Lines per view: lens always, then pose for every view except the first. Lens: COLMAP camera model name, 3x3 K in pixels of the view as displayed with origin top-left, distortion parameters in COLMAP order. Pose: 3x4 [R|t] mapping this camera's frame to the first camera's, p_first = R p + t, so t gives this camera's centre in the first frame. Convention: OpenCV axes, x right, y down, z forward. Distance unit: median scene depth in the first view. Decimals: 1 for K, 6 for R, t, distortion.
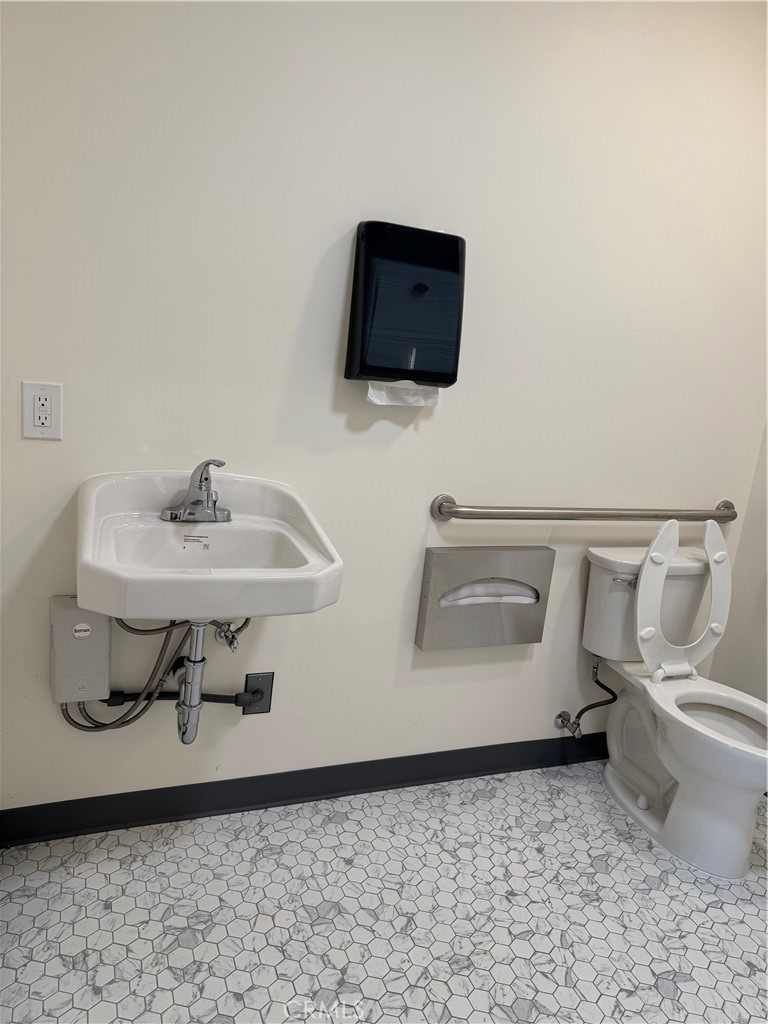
lens RADIAL K [[719.6, 0, 373.5], [0, 719.6, 510.8], [0, 0, 1]] dist [0.064706, -0.052231]
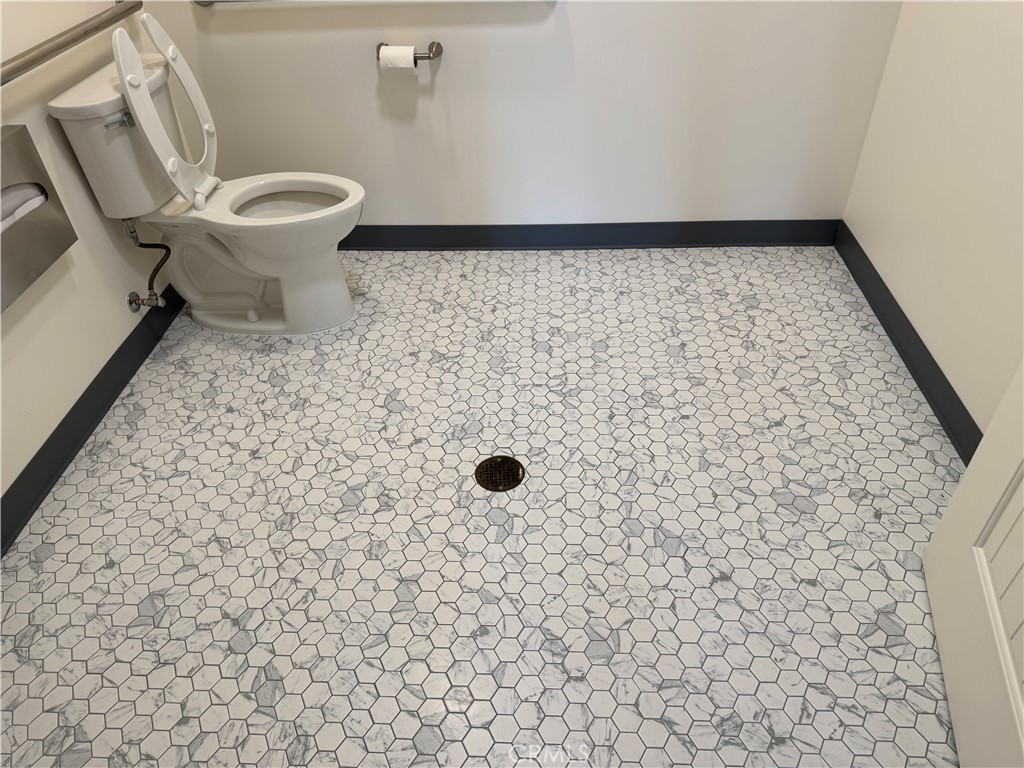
lens RADIAL K [[719.6, 0, 511.5], [0, 719.6, 379.8], [0, 0, 1]] dist [0.064706, -0.052231]
pose [[0.427464, -0.663974, 0.613525, -0.209356], [0.284865, 0.743010, 0.605631, -0.076329], [-0.857978, -0.084114, 0.506753, 0.149481]]
